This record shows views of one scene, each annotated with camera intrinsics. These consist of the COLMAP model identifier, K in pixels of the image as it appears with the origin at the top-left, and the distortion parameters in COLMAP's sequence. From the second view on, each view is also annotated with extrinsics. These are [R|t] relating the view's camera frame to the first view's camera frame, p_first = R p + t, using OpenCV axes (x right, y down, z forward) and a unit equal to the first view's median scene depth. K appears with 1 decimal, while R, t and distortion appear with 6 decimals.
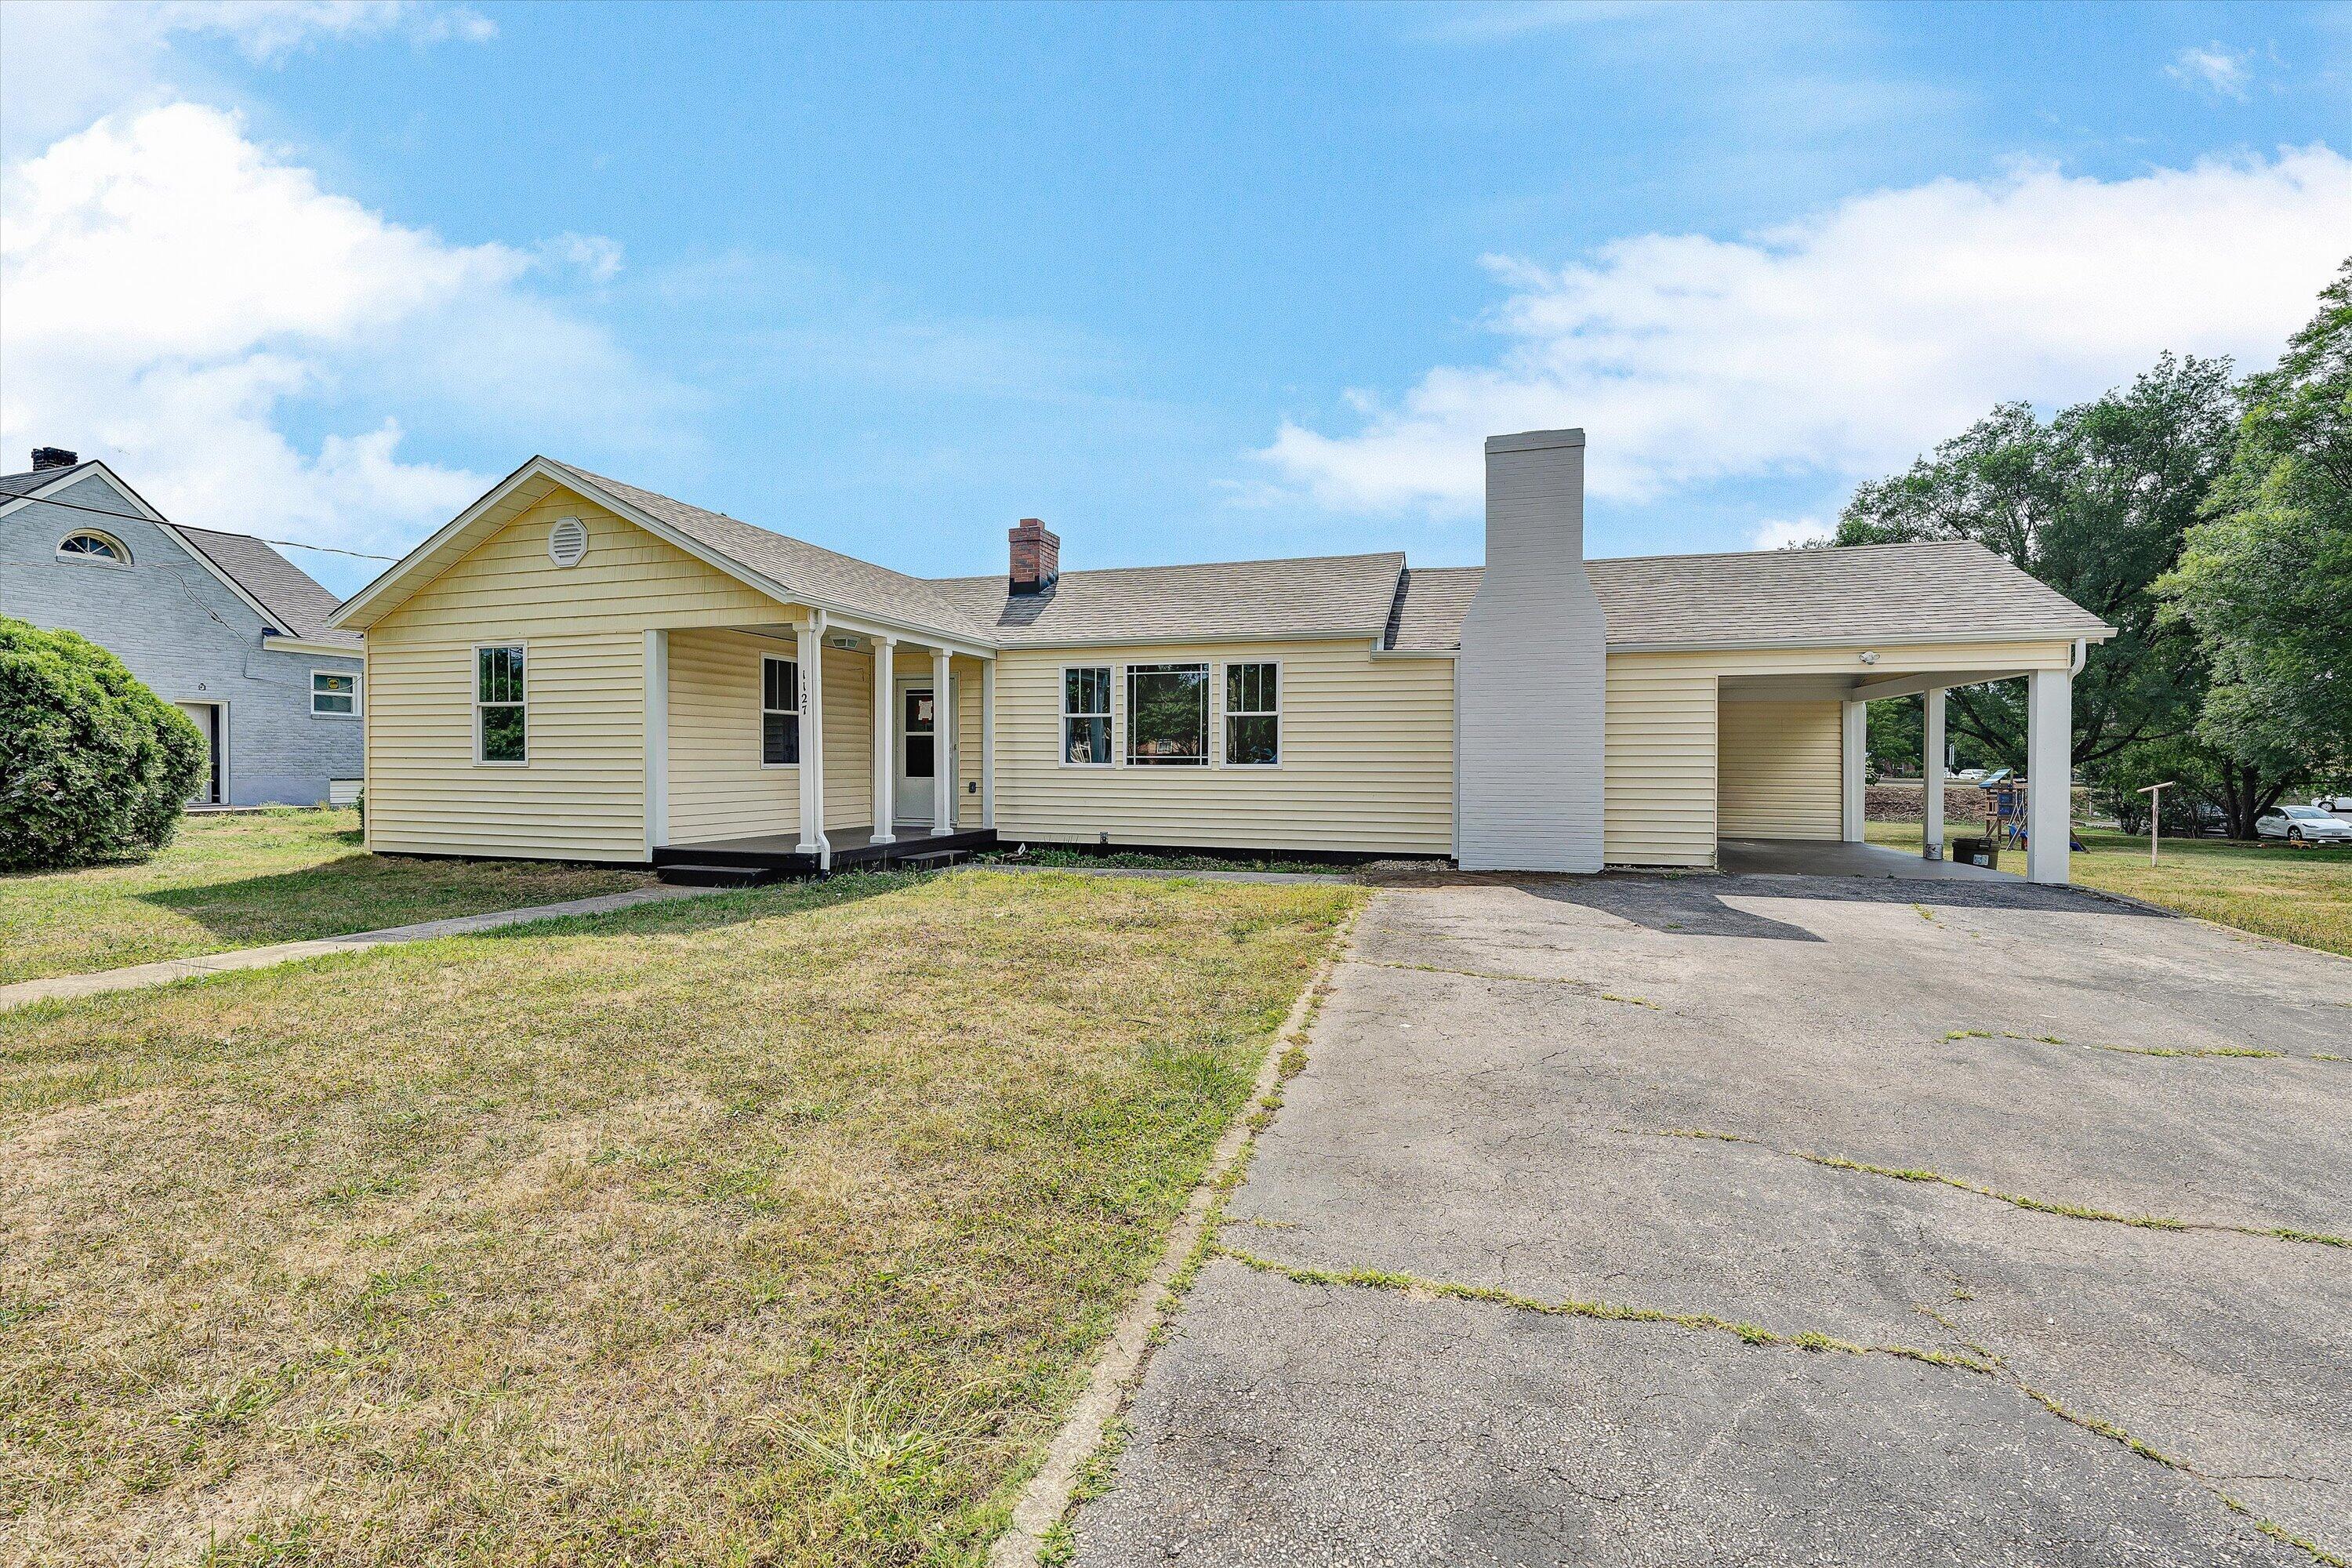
lens RADIAL K [[1032.5, 0, 1169.8], [0, 1032.5, 782.8], [0, 0, 1]] dist [-0.008699, 0.000597]
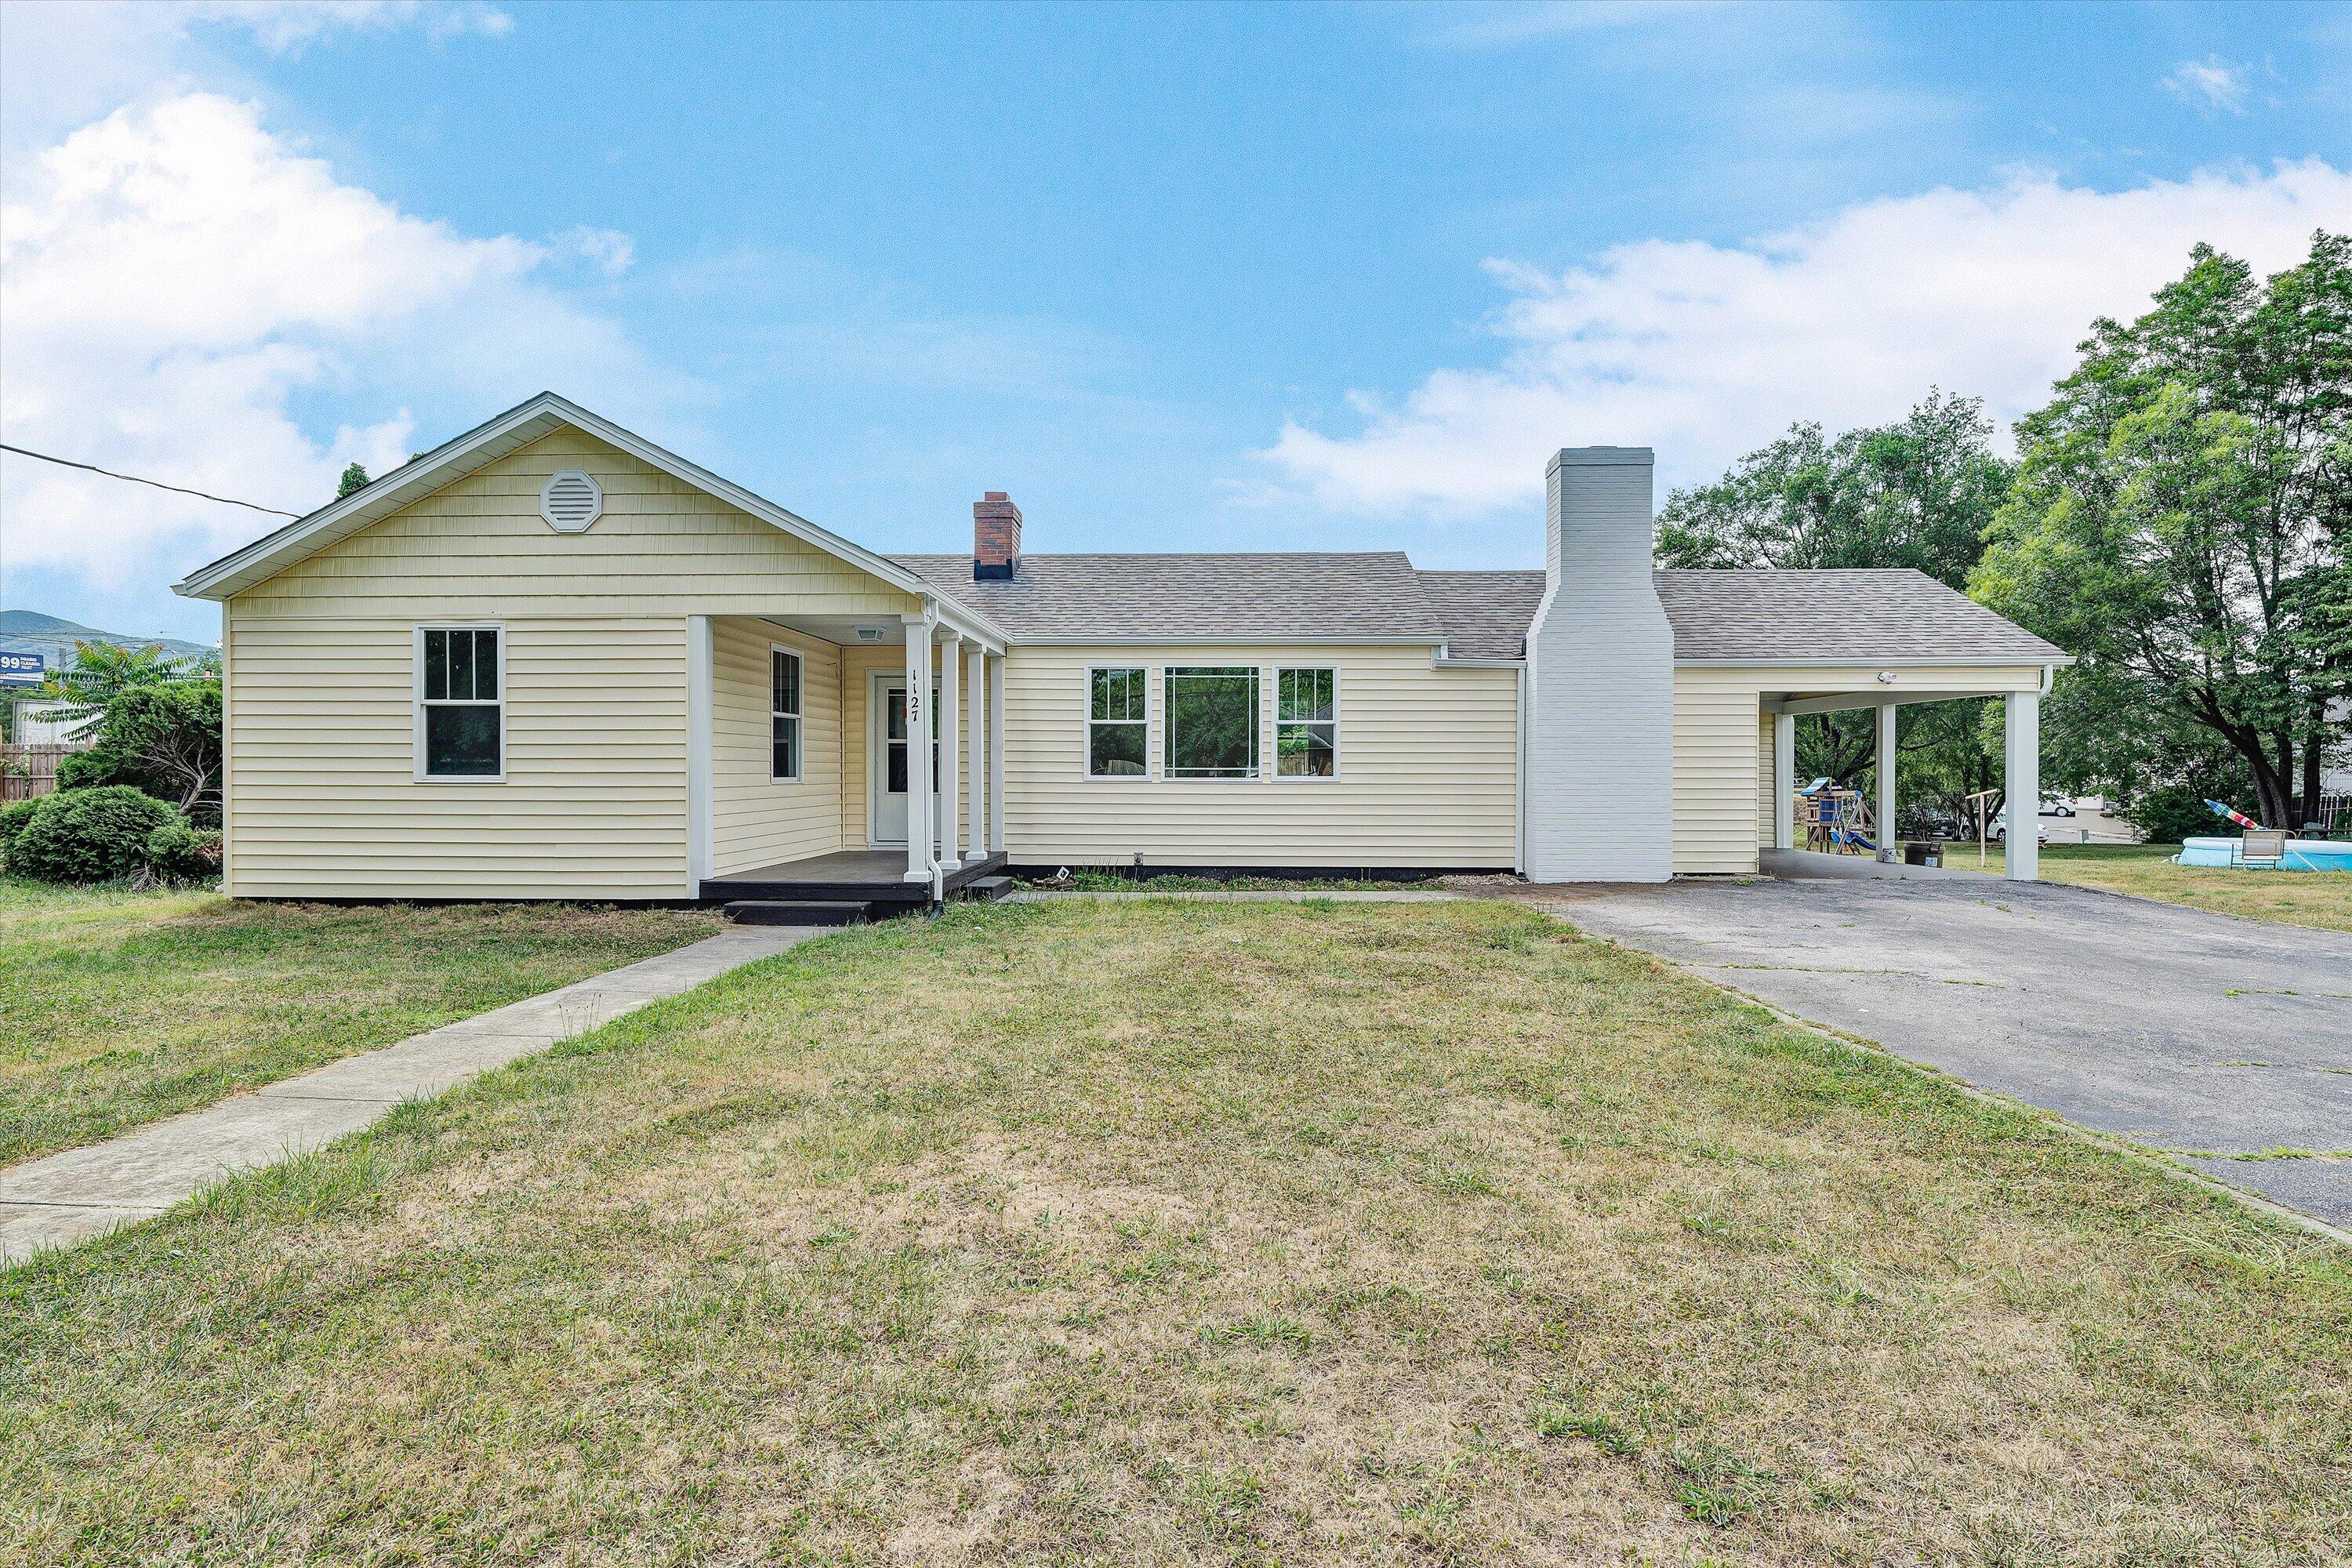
lens RADIAL K [[1236.8, 0, 1190.0], [0, 1236.8, 773.6], [0, 0, 1]] dist [-0.004933, -0.000657]
pose [[0.960402, -0.002085, 0.278610, -0.333320], [0.006883, 0.999844, -0.016243, -0.003060], [-0.278533, 0.017517, 0.960267, -0.042615]]
